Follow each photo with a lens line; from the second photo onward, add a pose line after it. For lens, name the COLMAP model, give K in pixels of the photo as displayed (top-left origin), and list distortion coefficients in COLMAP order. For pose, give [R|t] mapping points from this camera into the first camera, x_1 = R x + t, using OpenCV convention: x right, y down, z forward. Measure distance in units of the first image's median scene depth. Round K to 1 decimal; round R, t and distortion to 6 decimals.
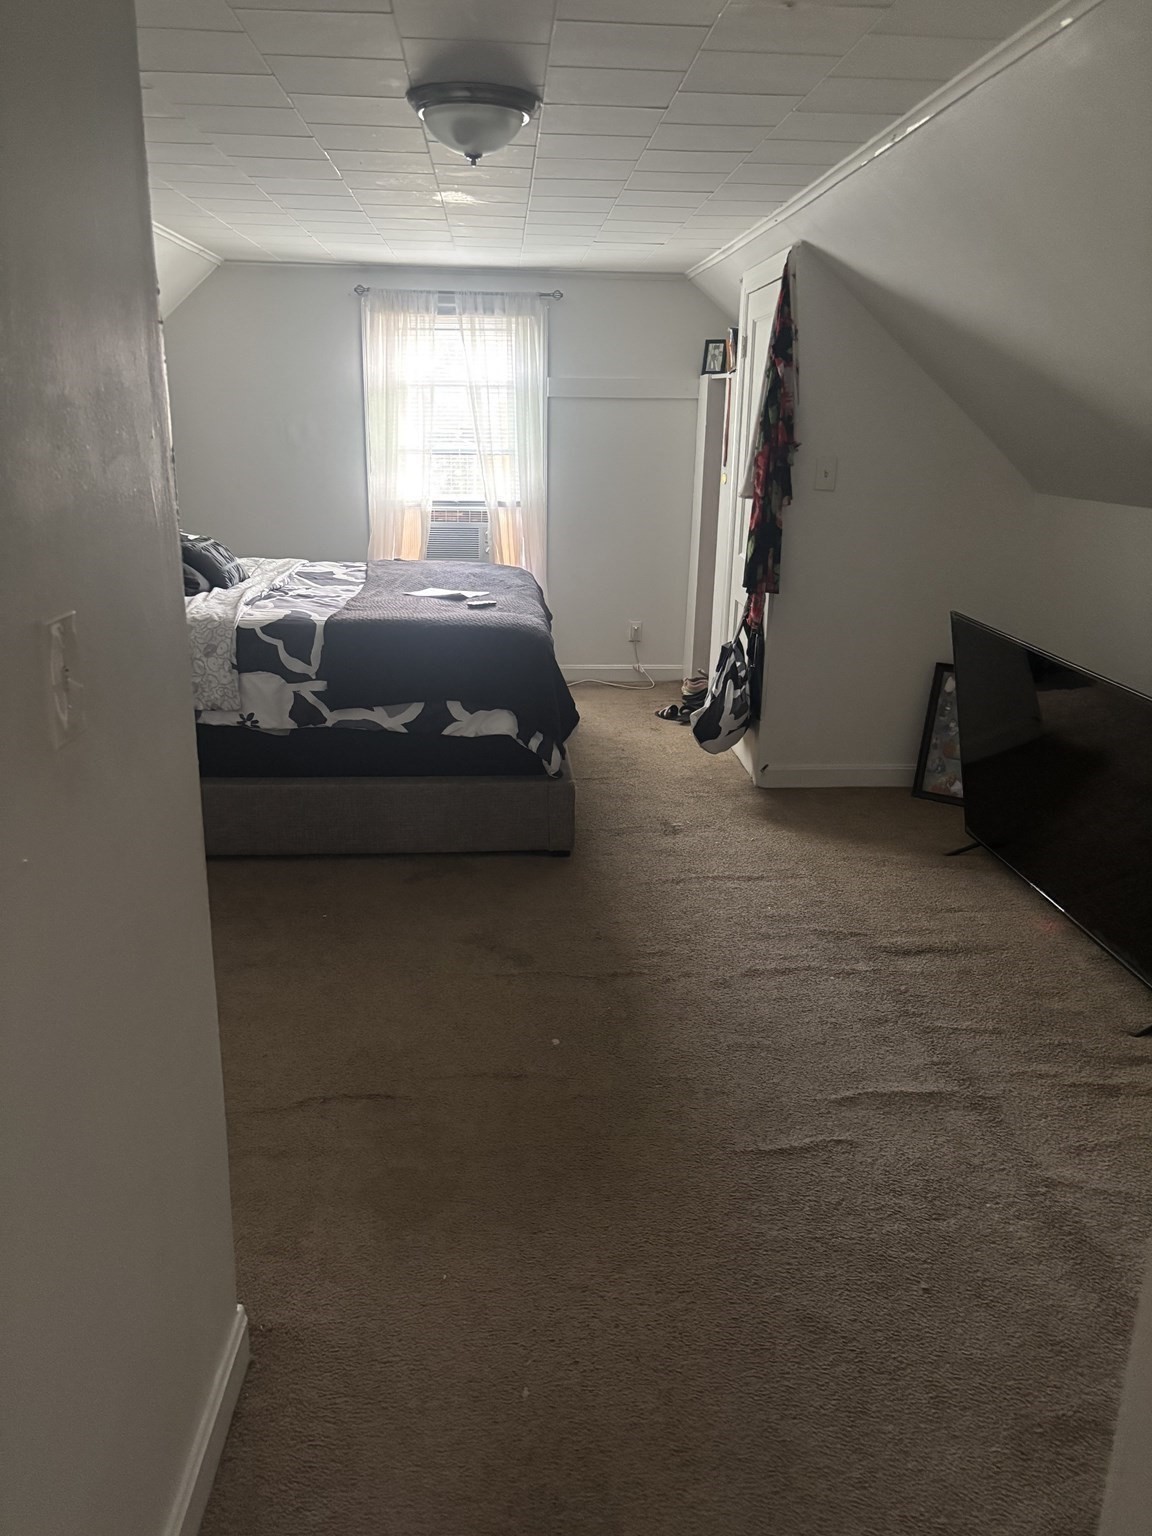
lens RADIAL K [[1169.8, 0, 576.0], [0, 1169.8, 768.0], [0, 0, 1]] dist [0.001467, -0.004120]
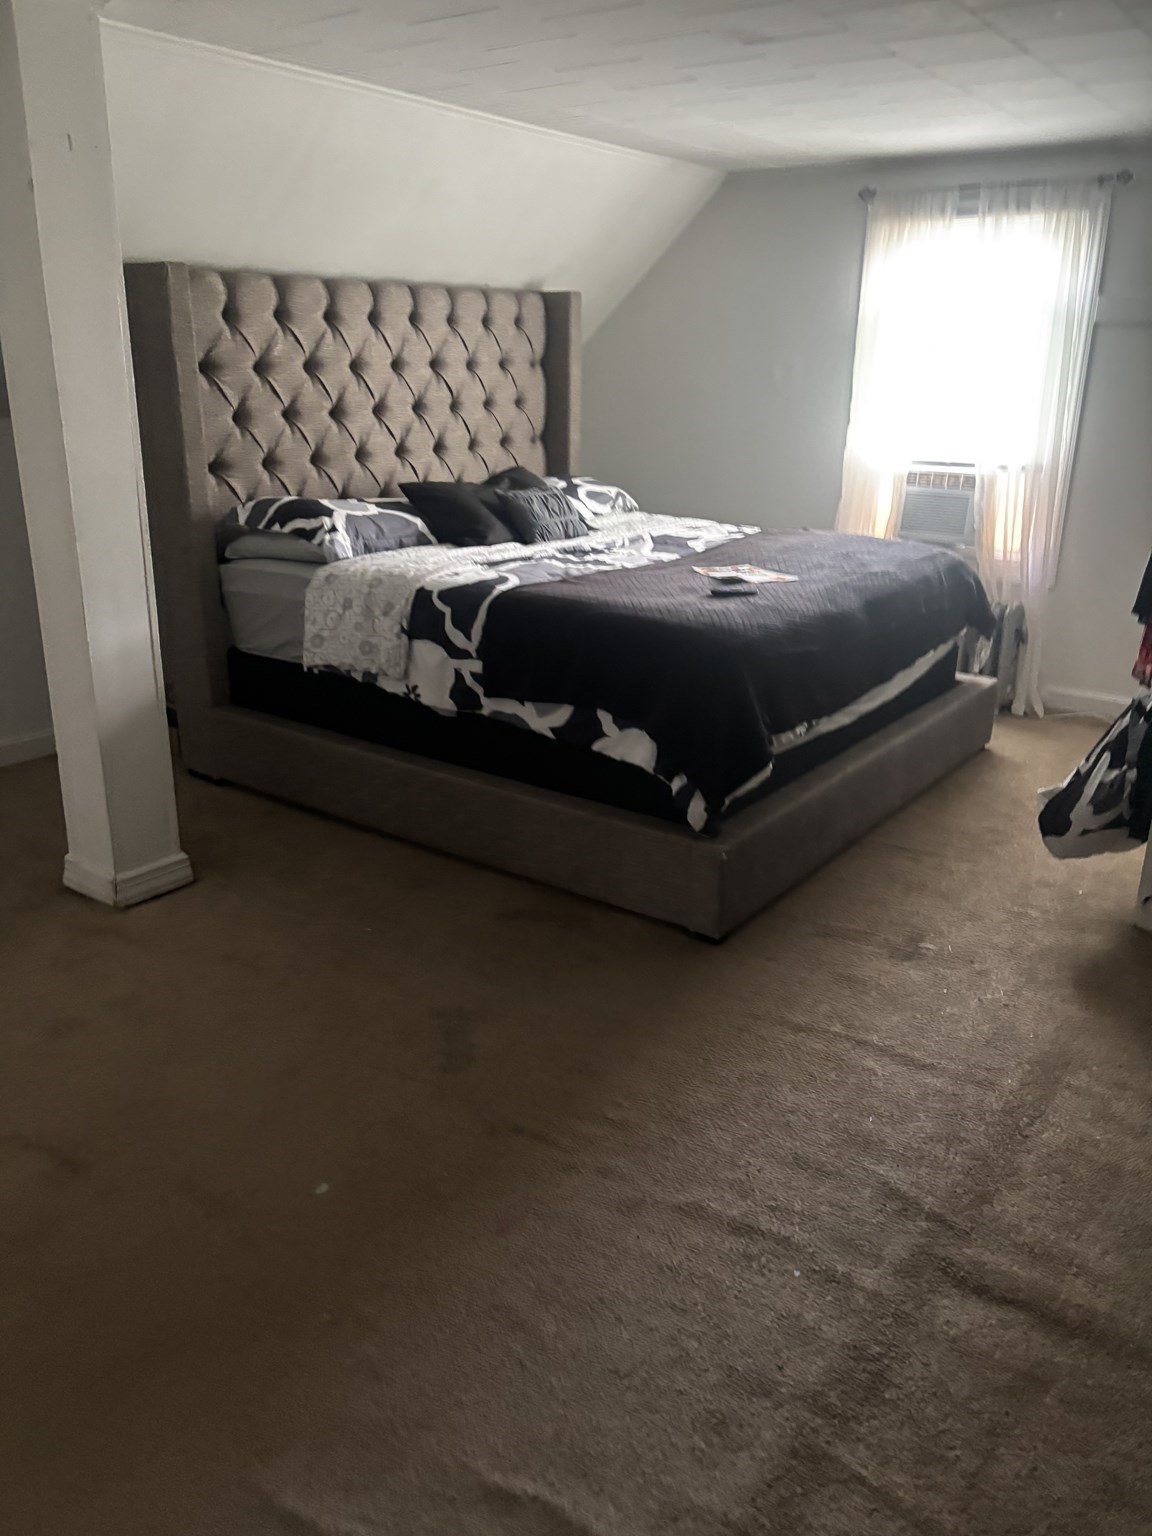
lens RADIAL K [[1191.6, 0, 576.0], [0, 1191.6, 768.0], [0, 0, 1]] dist [0.008913, 0.001248]
pose [[0.767349, 0.200770, -0.608988, 0.374564], [-0.181561, 0.978882, 0.093941, -0.091673], [0.614988, 0.038483, 0.787597, 0.364413]]
